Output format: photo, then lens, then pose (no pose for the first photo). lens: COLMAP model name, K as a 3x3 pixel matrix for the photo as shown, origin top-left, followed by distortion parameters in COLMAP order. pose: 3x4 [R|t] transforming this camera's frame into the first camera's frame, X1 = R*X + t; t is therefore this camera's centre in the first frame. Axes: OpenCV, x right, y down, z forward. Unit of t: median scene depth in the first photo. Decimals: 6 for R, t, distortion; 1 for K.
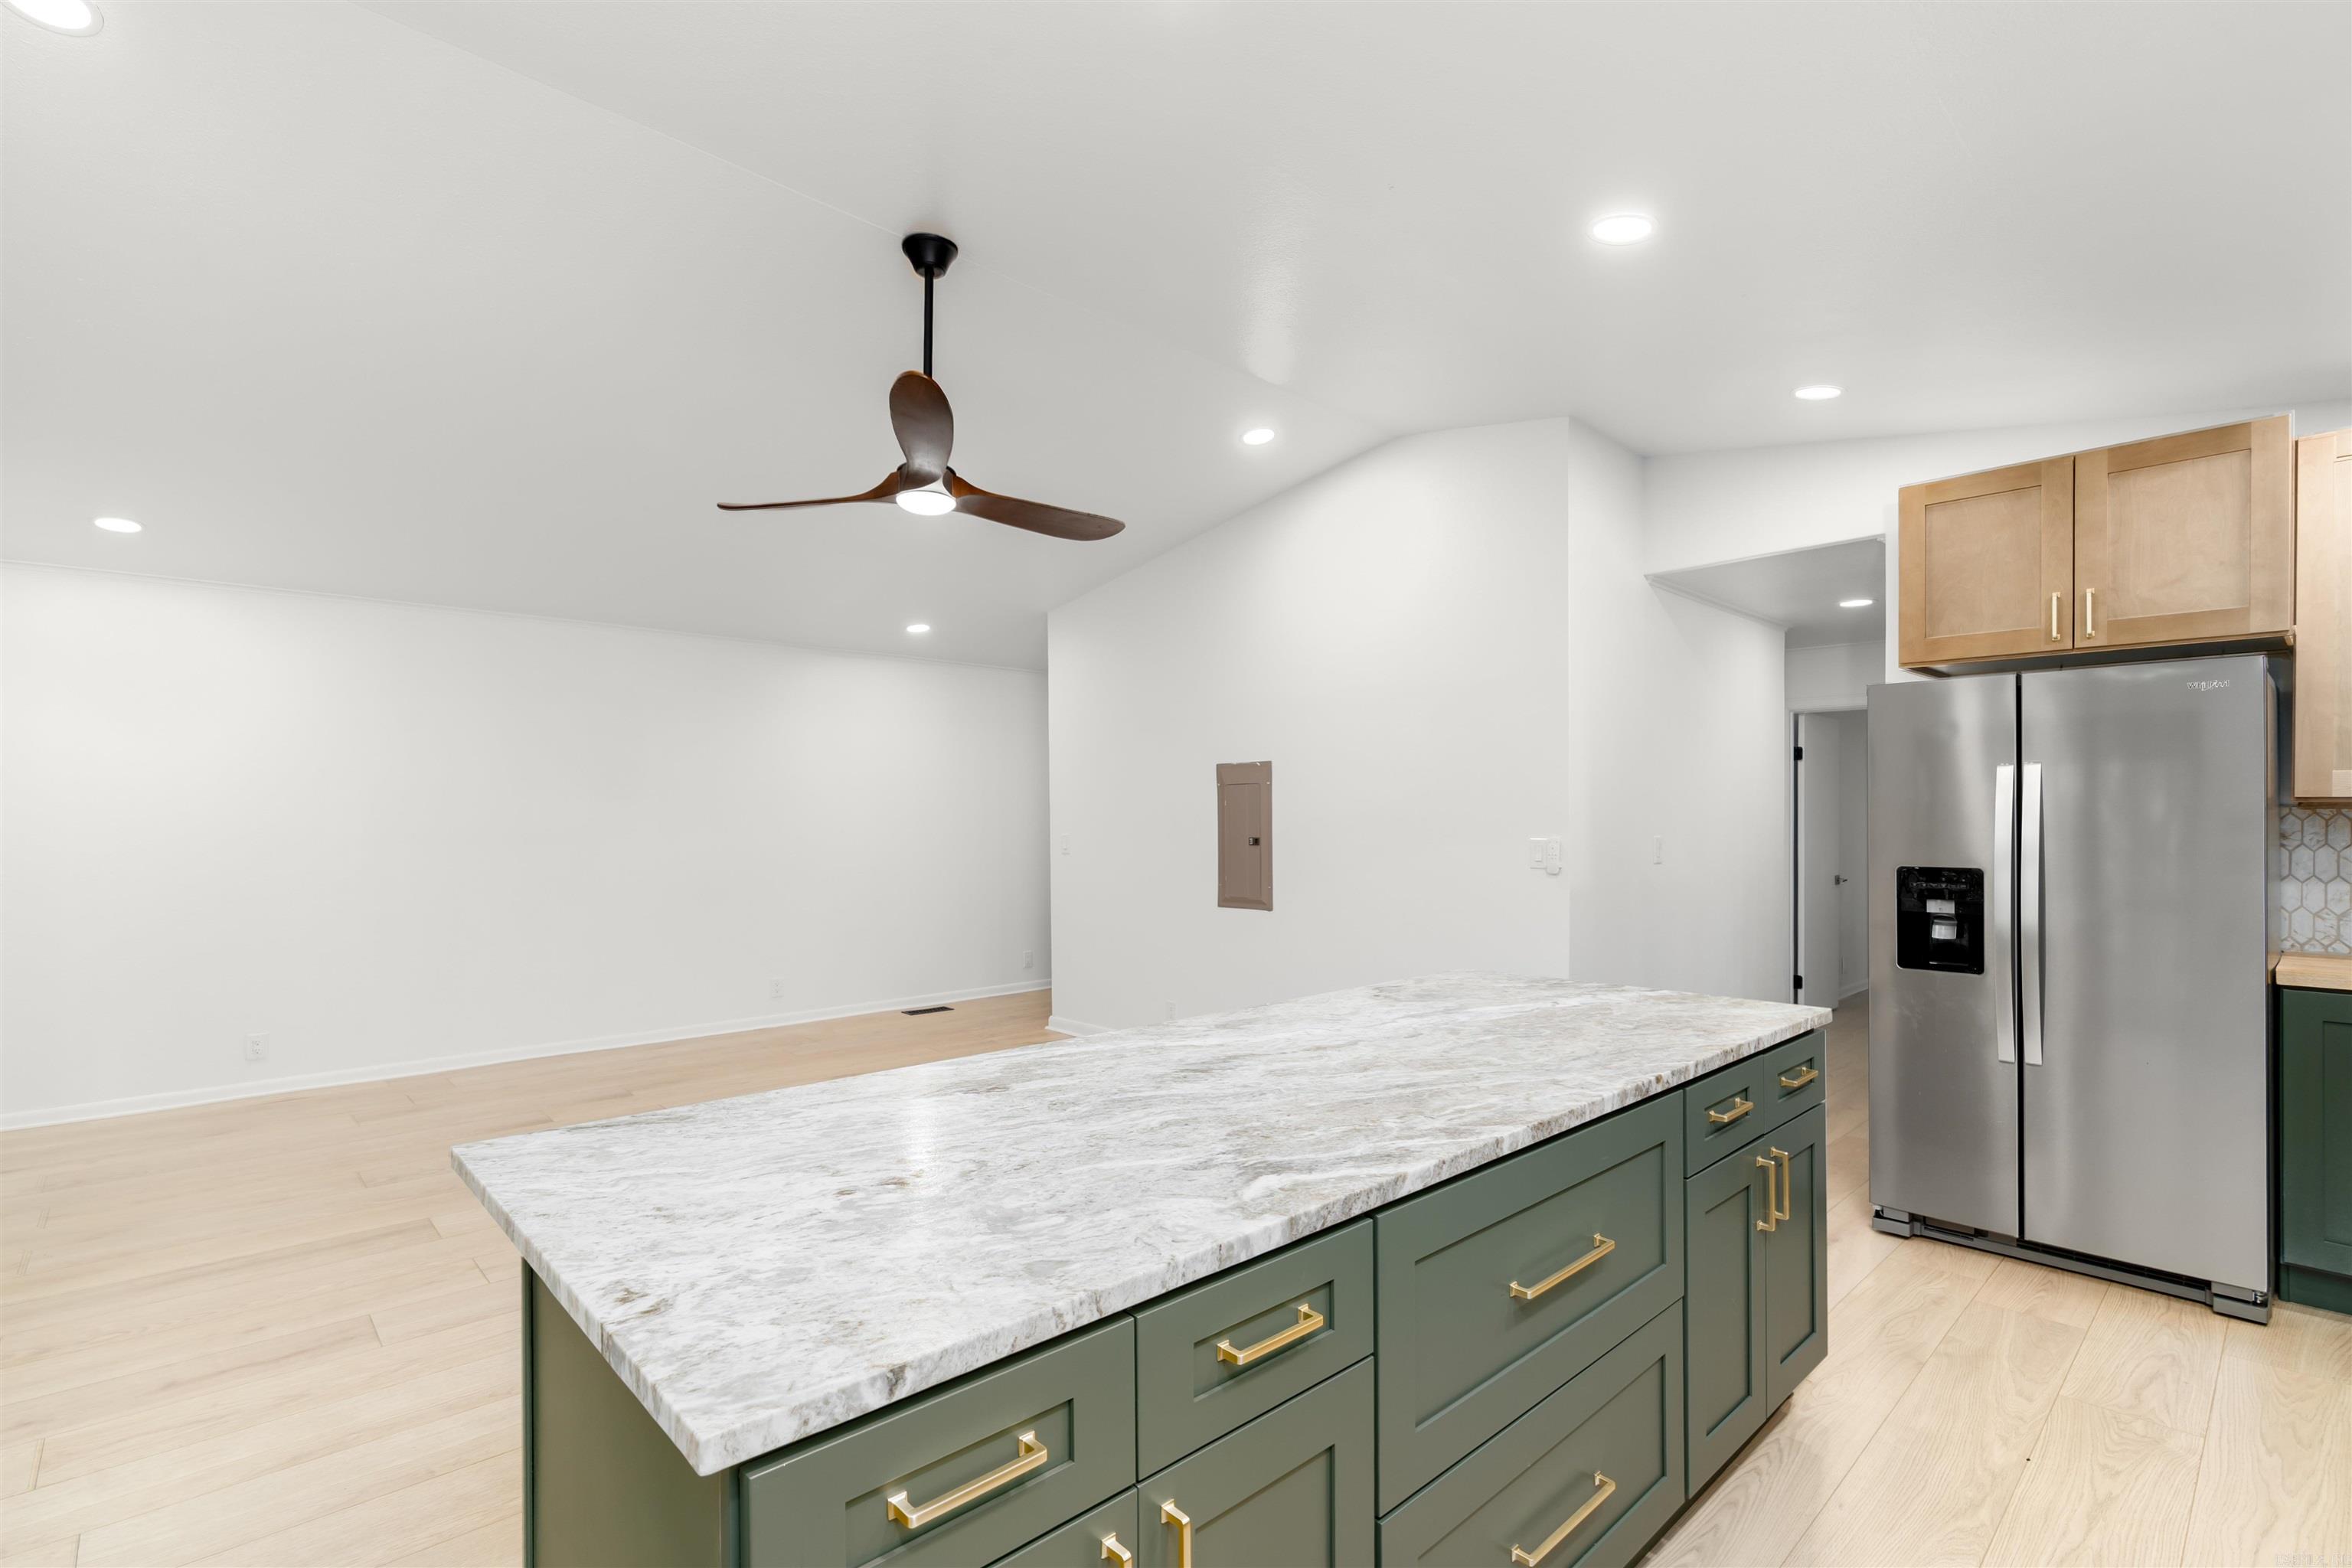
lens RADIAL K [[1083.2, 0, 1173.2], [0, 1083.2, 821.8], [0, 0, 1]] dist [-0.001854, 0.000205]
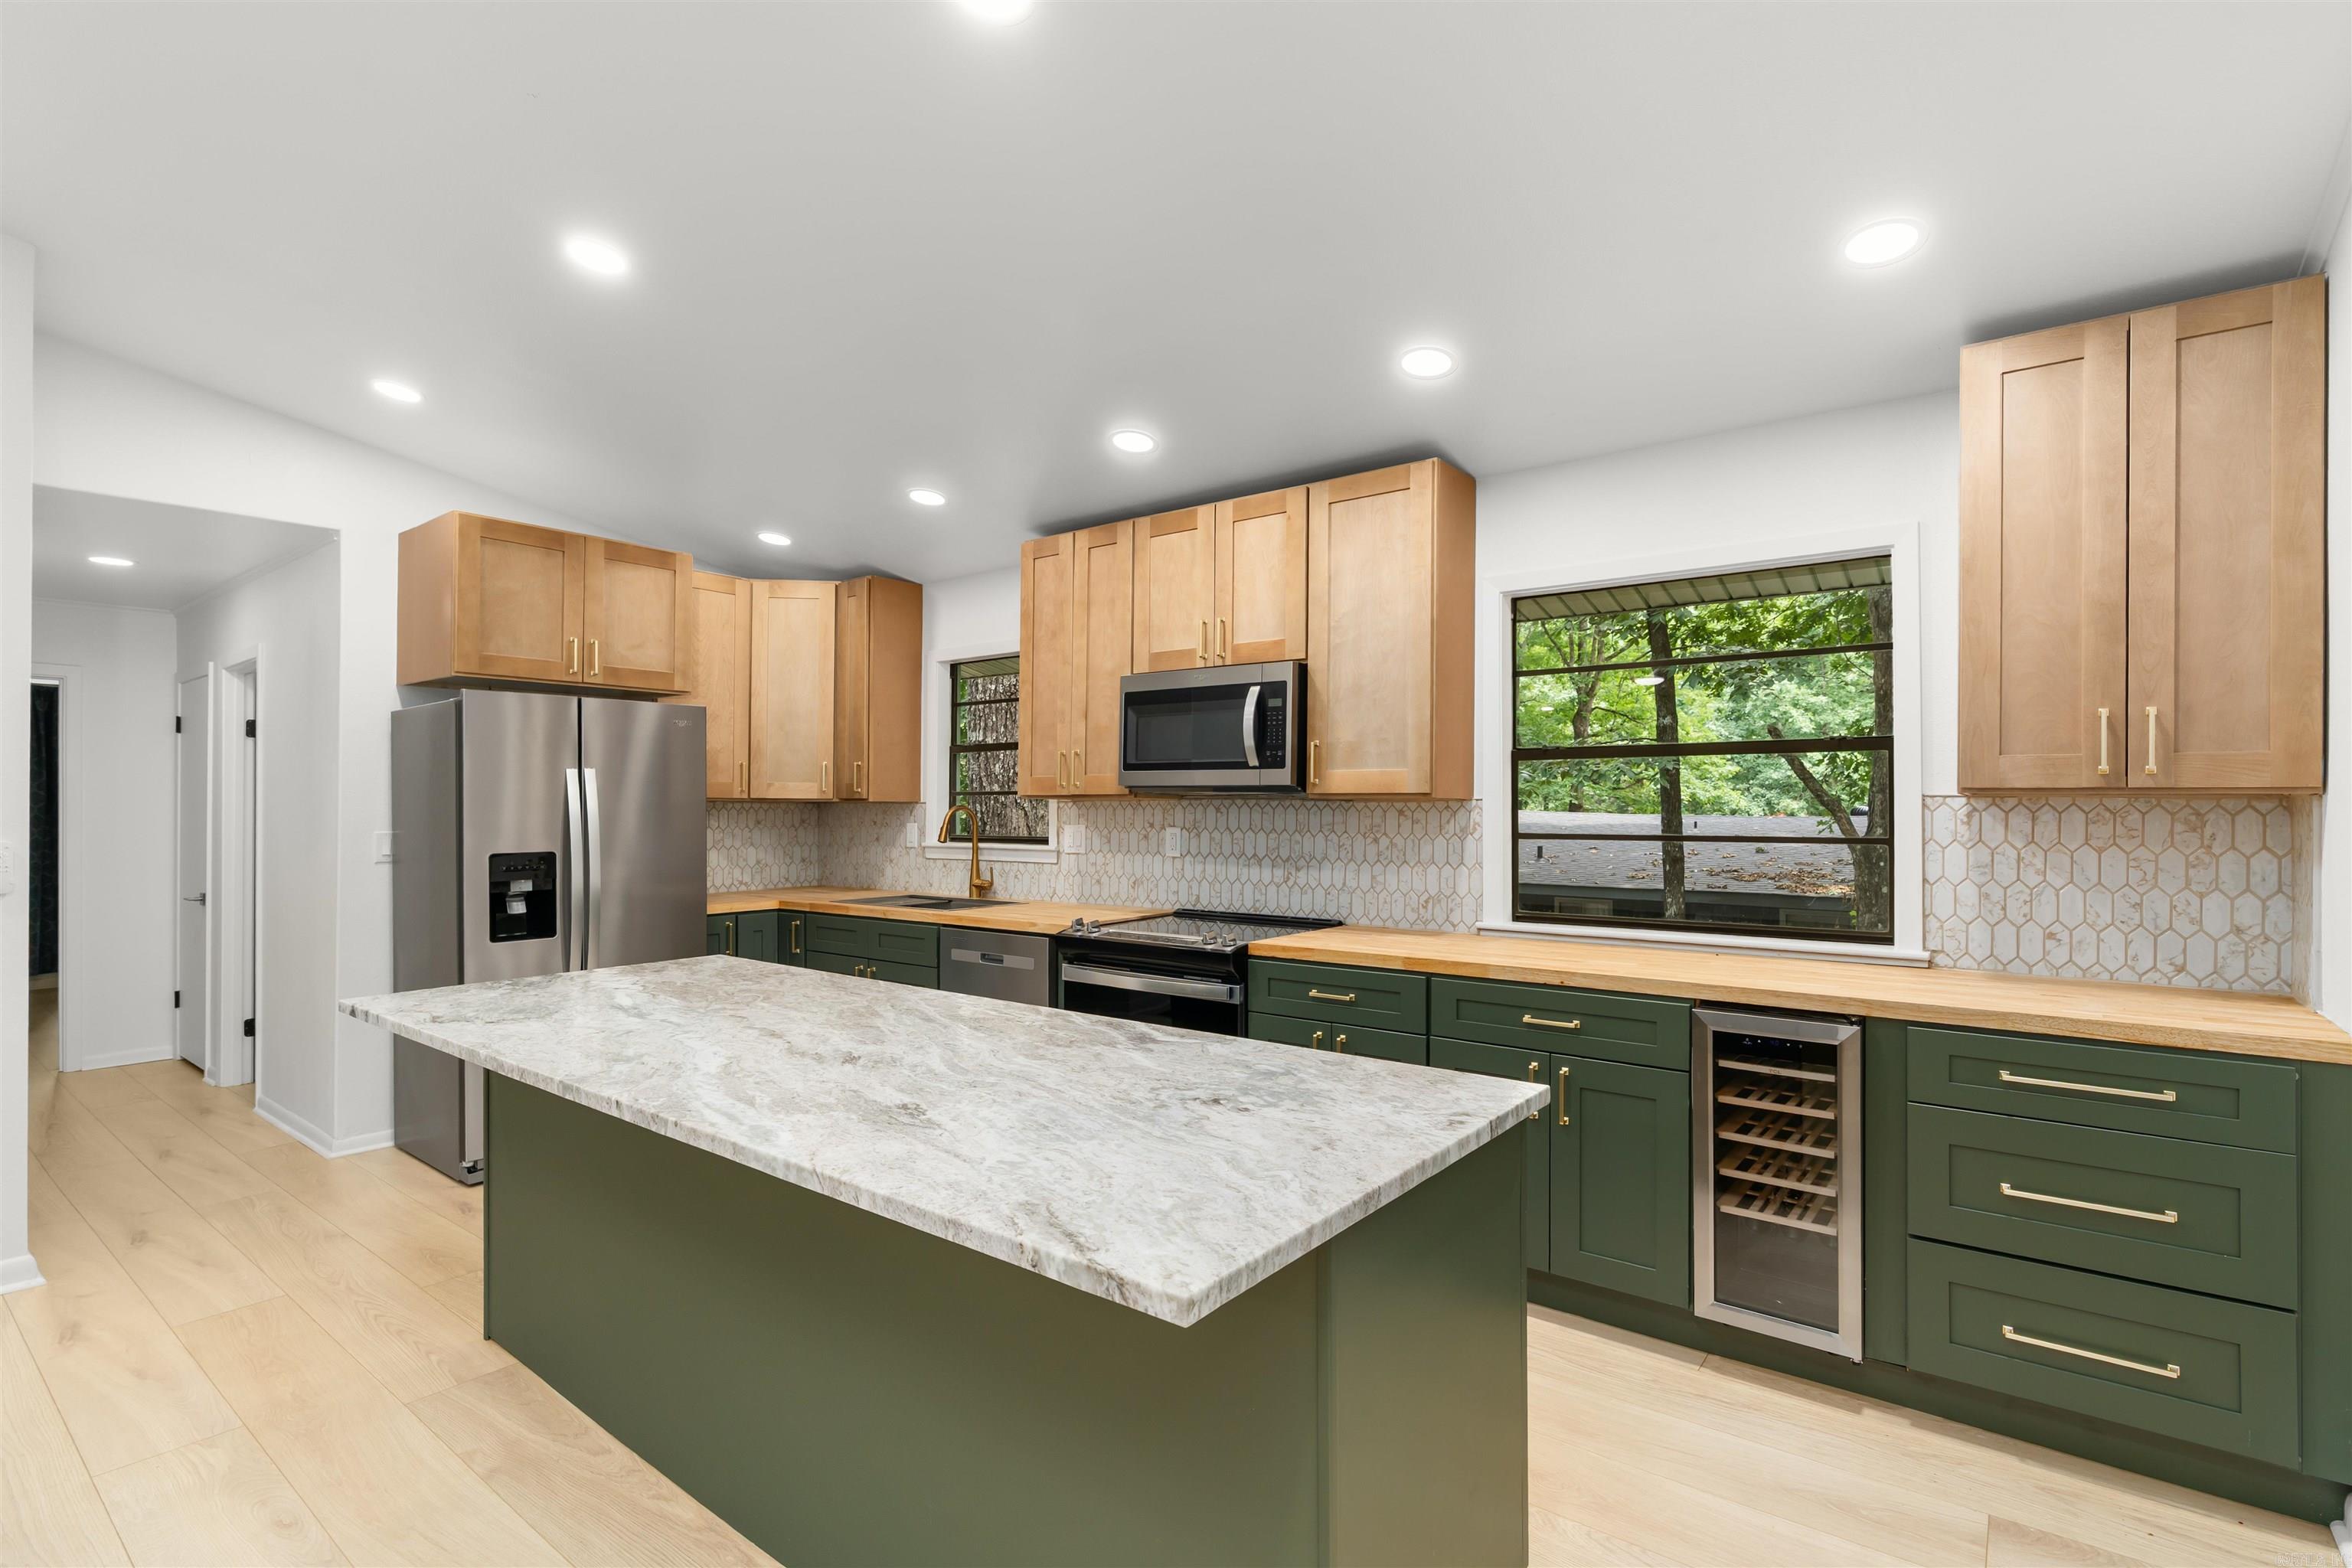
lens RADIAL K [[1113.8, 0, 1168.6], [0, 1113.8, 801.1], [0, 0, 1]] dist [-0.005079, 0.000170]
pose [[-0.159508, 0.007605, 0.987167, -1.126177], [0.005904, 0.999960, -0.006749, -0.003010], [-0.987179, 0.004752, -0.159546, 0.933726]]
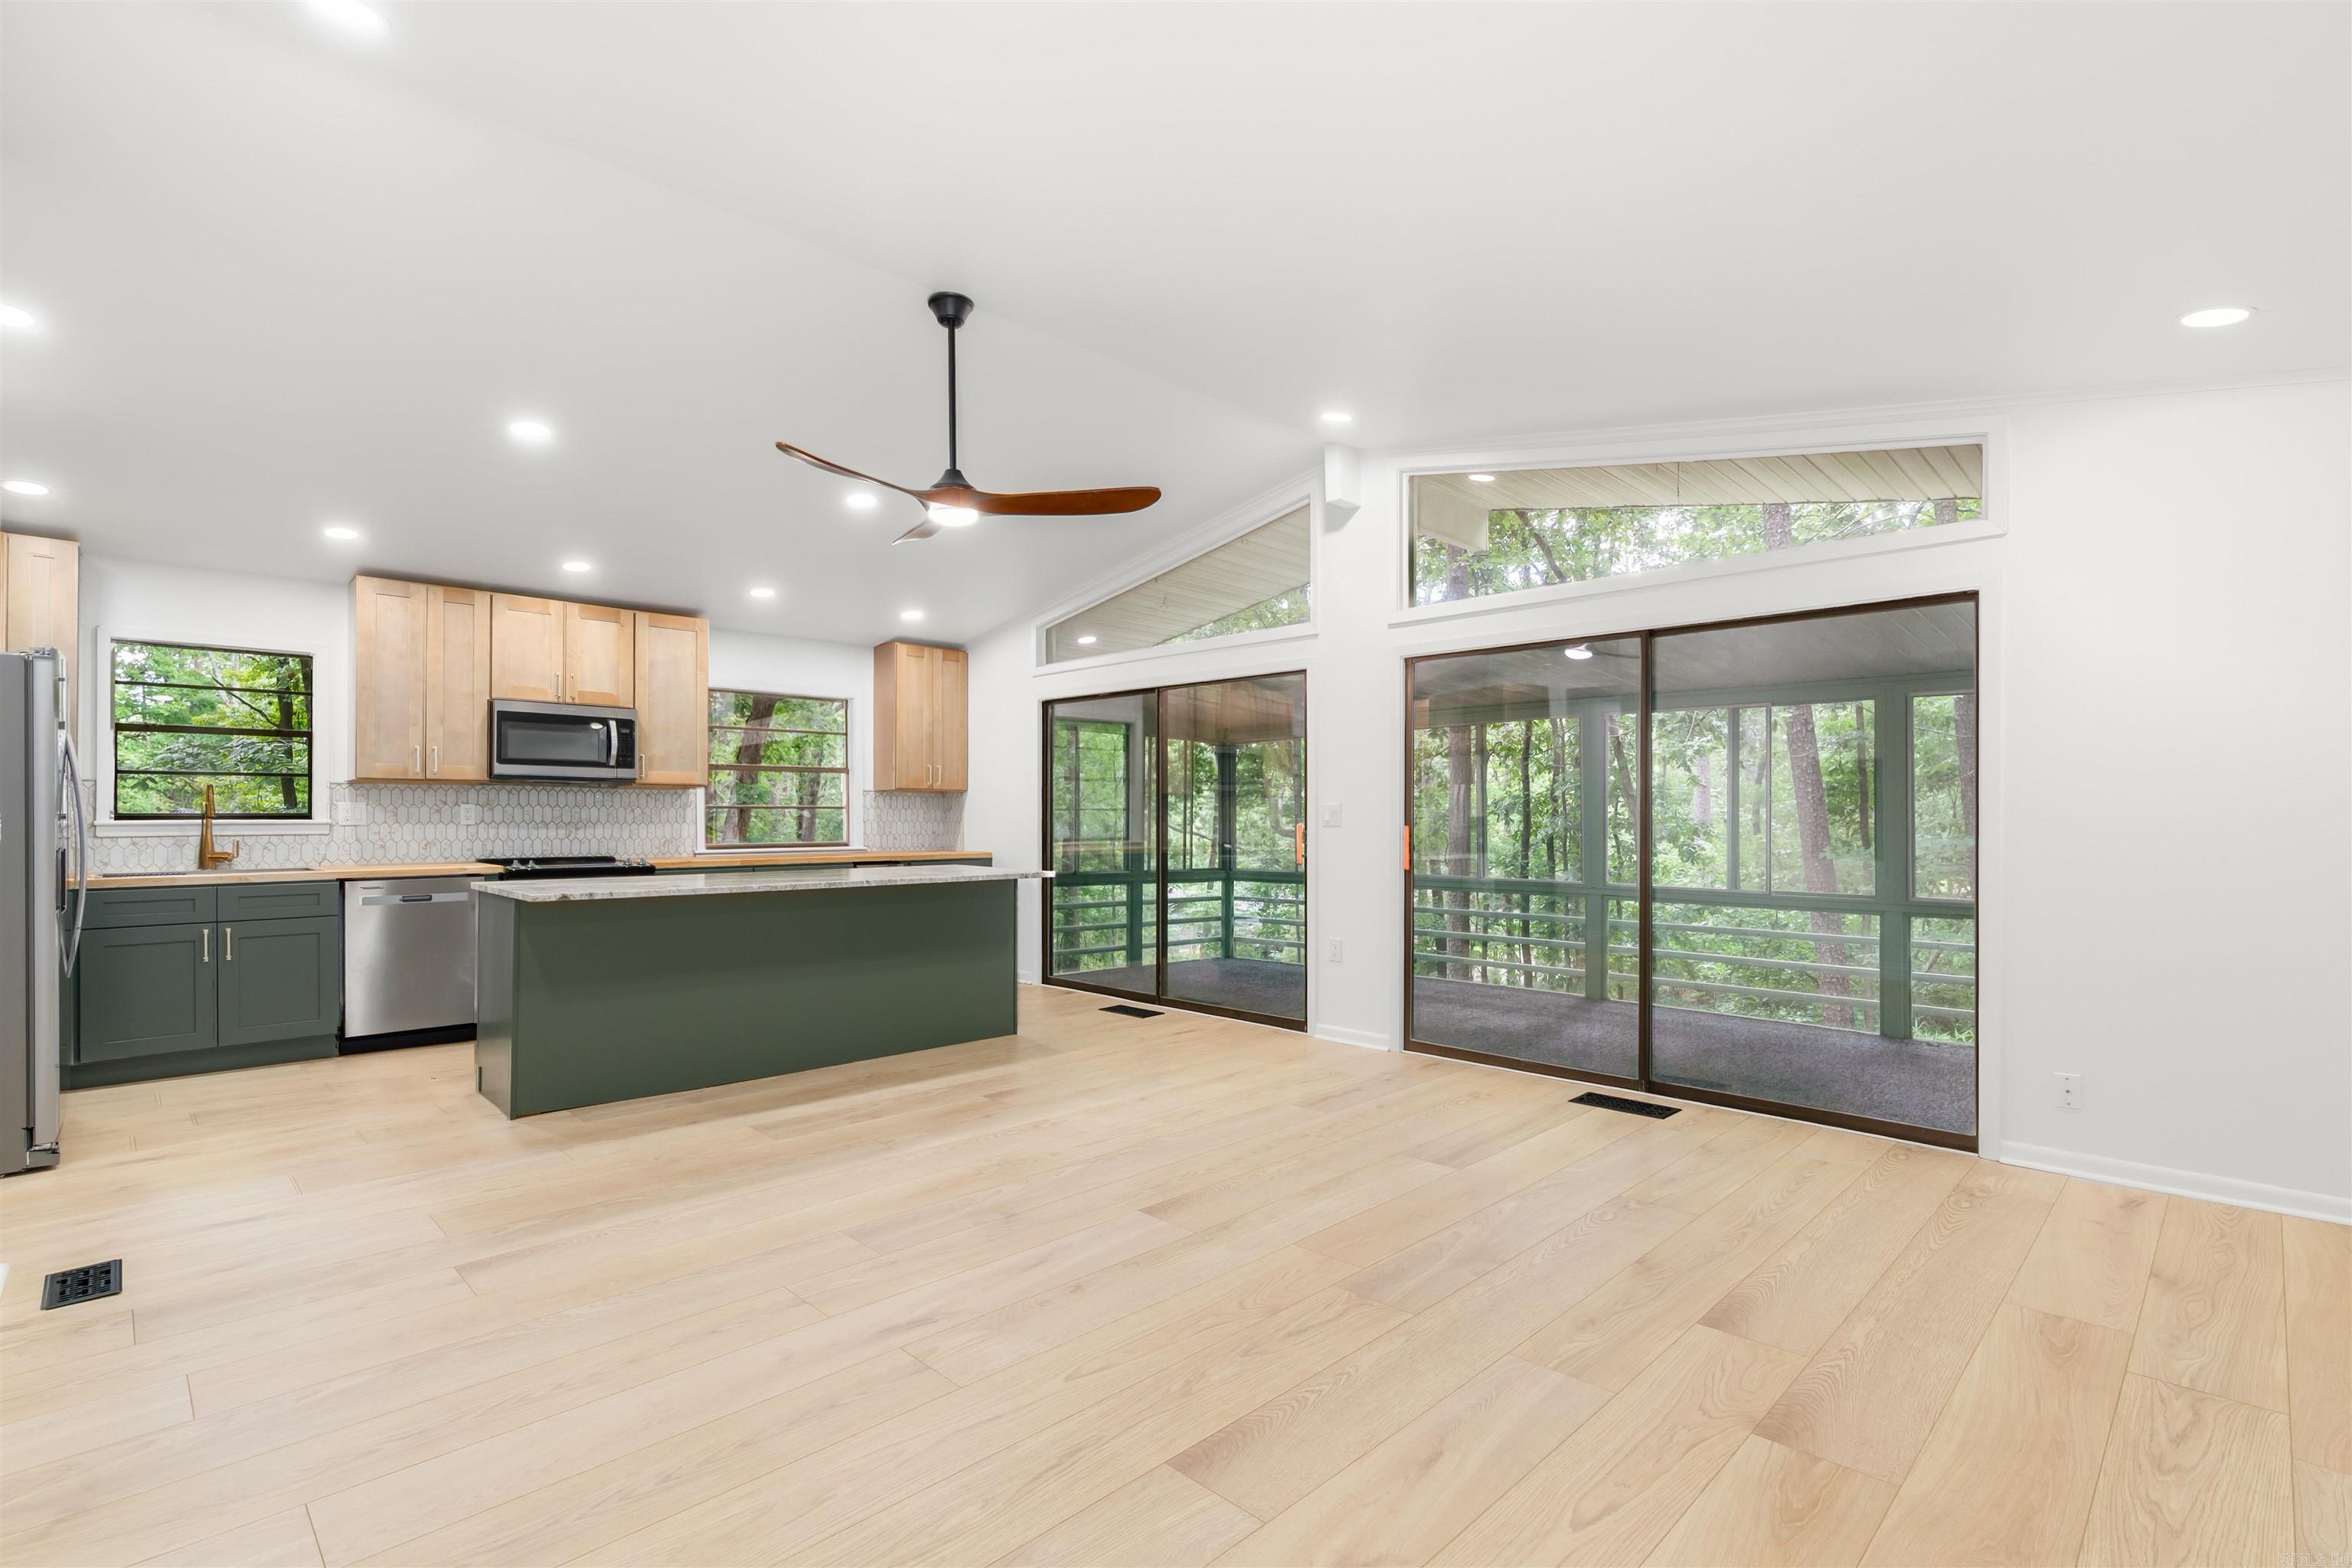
lens RADIAL K [[1096.3, 0, 1169.5], [0, 1096.3, 816.9], [0, 0, 1]] dist [-0.001587, -0.000323]
pose [[-0.999071, 0.004016, -0.042901, -0.742656], [0.003745, 0.999972, 0.006402, 0.066987], [0.042925, 0.006236, -0.999059, 4.126169]]
